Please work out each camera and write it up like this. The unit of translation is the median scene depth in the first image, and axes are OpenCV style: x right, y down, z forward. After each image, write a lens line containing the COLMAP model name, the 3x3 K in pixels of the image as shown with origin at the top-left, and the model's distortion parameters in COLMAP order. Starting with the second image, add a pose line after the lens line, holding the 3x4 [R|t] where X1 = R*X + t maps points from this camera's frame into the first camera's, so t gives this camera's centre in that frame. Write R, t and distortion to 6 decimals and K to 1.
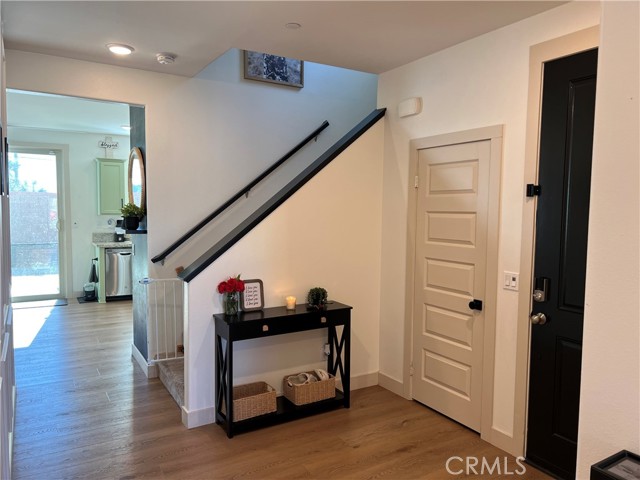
lens RADIAL K [[481.8, 0, 321.8], [0, 481.8, 241.2], [0, 0, 1]] dist [0.088824, -0.088831]
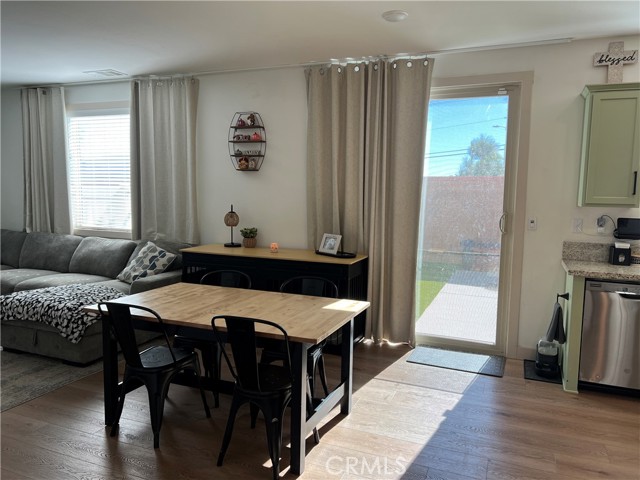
lens RADIAL K [[481.8, 0, 314.7], [0, 481.8, 236.4], [0, 0, 1]] dist [0.088824, -0.088831]
pose [[0.593391, 0.078483, -0.801079, -0.217905], [-0.062188, 0.996730, 0.051586, -0.033286], [0.802509, 0.019207, 0.596331, 0.496755]]
